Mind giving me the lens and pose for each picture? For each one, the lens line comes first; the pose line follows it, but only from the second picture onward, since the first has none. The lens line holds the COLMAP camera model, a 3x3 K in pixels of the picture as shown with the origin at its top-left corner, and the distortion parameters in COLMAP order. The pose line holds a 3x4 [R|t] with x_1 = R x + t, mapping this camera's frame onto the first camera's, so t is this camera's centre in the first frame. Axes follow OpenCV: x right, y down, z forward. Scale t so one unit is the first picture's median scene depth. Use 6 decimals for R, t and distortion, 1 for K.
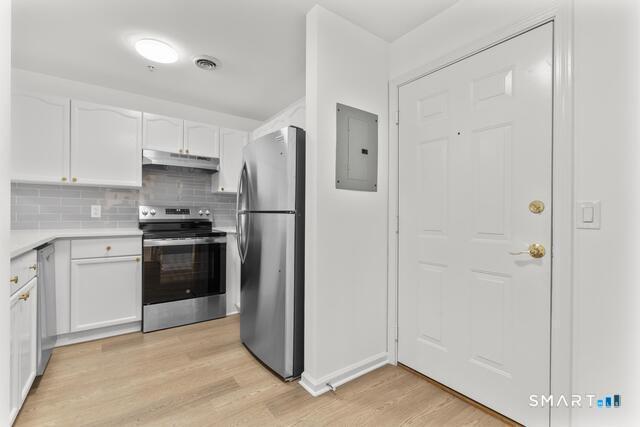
lens RADIAL K [[285.7, 0, 319.1], [0, 285.7, 215.0], [0, 0, 1]] dist [0.000456, -0.000032]
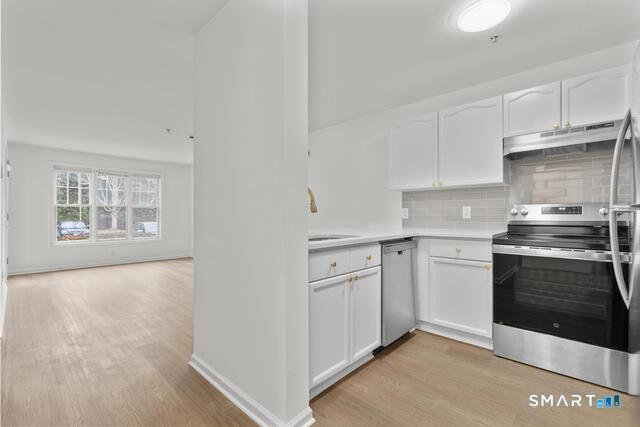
lens RADIAL K [[285.7, 0, 319.1], [0, 285.7, 215.0], [0, 0, 1]] dist [0.000456, -0.000032]
pose [[0.190041, -0.008423, -0.981740, 0.115275], [0.006025, 0.999954, -0.007413, 0.000833], [0.981758, -0.004506, 0.190083, 0.311543]]
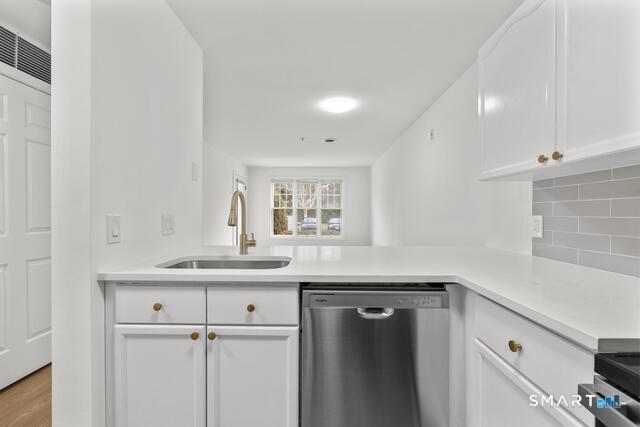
lens RADIAL K [[285.7, 0, 319.1], [0, 285.7, 215.0], [0, 0, 1]] dist [0.000456, -0.000032]
pose [[-0.603279, -0.002985, -0.797524, -0.284201], [-0.005233, 0.999986, 0.000216, -0.032910], [0.797513, 0.004304, -0.603287, 0.892009]]
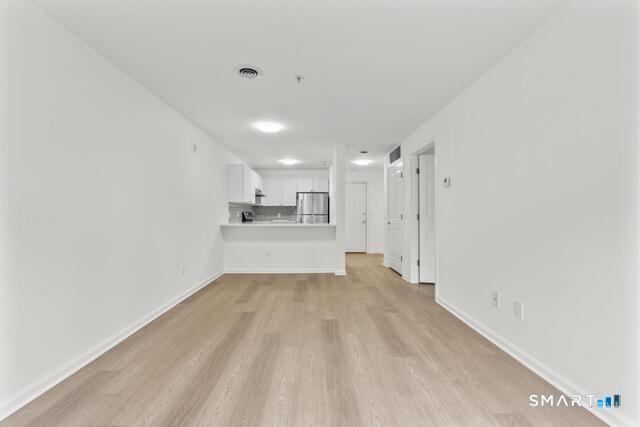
lens RADIAL K [[285.7, 0, 319.1], [0, 285.7, 215.0], [0, 0, 1]] dist [0.000456, -0.000032]
pose [[0.571750, -0.004824, 0.820414, -2.278807], [-0.000732, 0.999979, 0.006391, -0.024915], [-0.820428, -0.004254, 0.571734, -0.777212]]
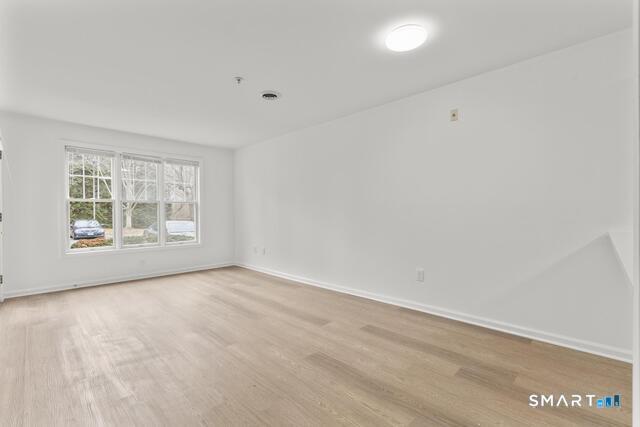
lens RADIAL K [[294.7, 0, 320.0], [0, 294.7, 213.5], [0, 0, 1]] dist [0.002595, 0.000425]
pose [[0.150502, -0.004161, -0.988601, -0.495760], [0.011604, 0.999930, -0.002442, -0.005143], [0.988542, -0.011105, 0.150540, -0.063385]]
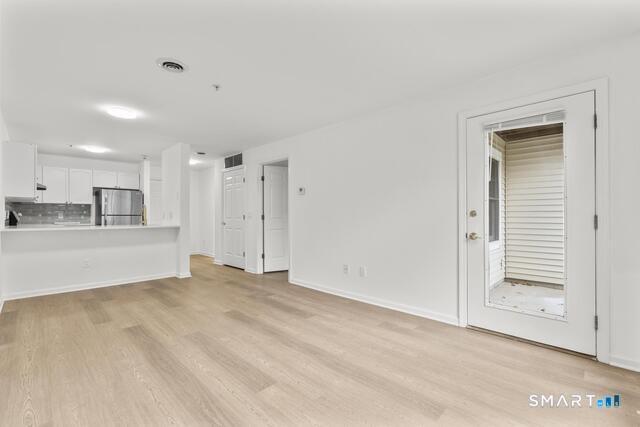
lens RADIAL K [[285.7, 0, 319.1], [0, 285.7, 215.0], [0, 0, 1]] dist [0.000456, -0.000032]
pose [[-0.156095, -0.001937, 0.987740, -2.586726], [-0.004785, 0.999988, 0.001205, -0.023320], [-0.987730, -0.004539, -0.156102, -0.381002]]
